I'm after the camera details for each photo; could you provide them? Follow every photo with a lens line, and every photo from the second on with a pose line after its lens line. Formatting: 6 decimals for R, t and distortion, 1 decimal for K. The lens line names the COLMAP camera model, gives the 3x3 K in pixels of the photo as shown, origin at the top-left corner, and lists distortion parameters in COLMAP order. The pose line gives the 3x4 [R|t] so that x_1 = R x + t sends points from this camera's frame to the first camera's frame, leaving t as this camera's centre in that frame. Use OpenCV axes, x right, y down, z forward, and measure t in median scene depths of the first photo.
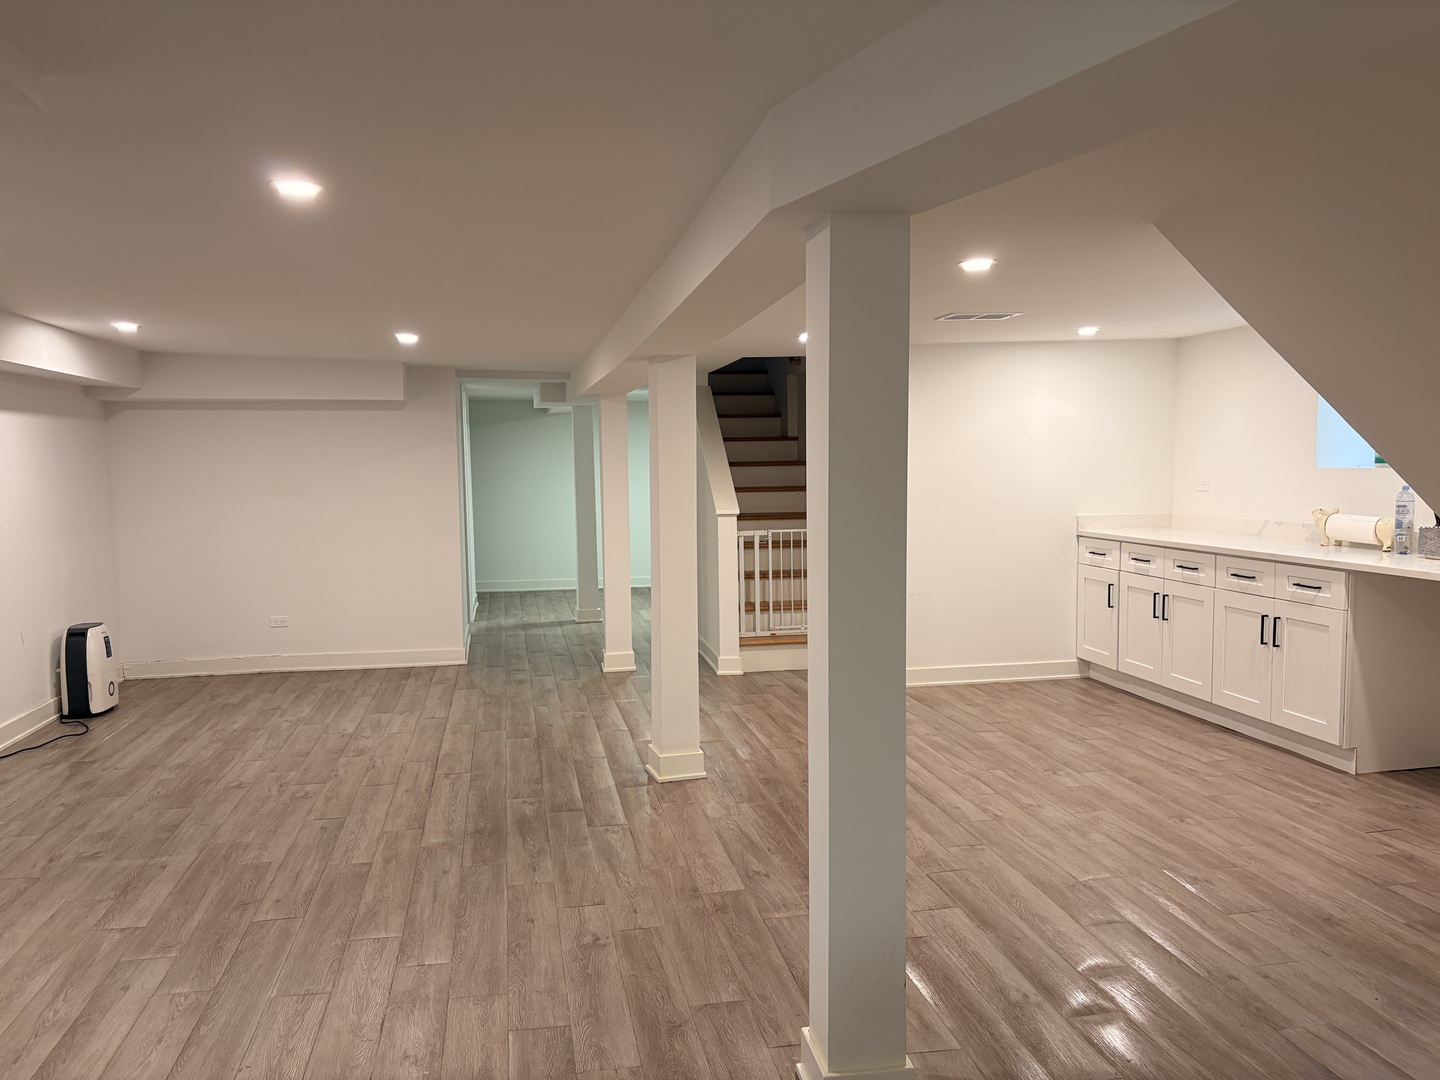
lens RADIAL K [[1081.1, 0, 719.8], [0, 1081.1, 558.6], [0, 0, 1]] dist [0.068630, -0.066993]
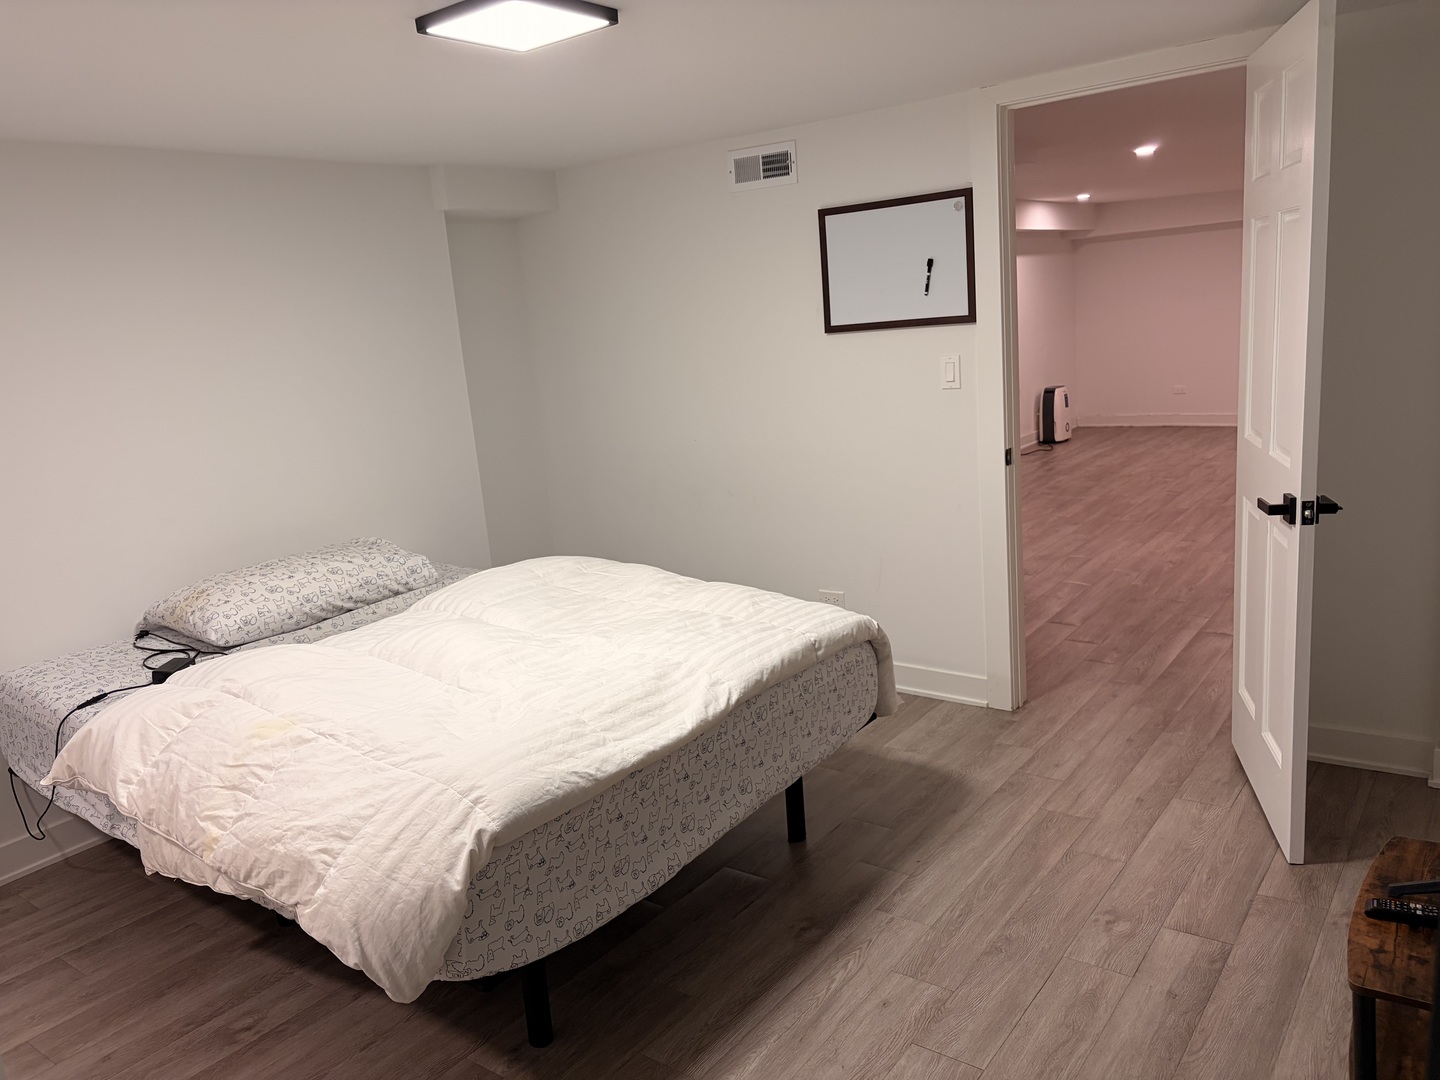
lens RADIAL K [[1081.1, 0, 727.8], [0, 1081.1, 541.7], [0, 0, 1]] dist [0.068630, -0.066993]
pose [[0.679351, 0.110481, -0.725449, 0.384090], [0.010809, 0.986987, 0.160434, 0.030974], [0.733734, -0.116832, 0.669317, -0.613296]]
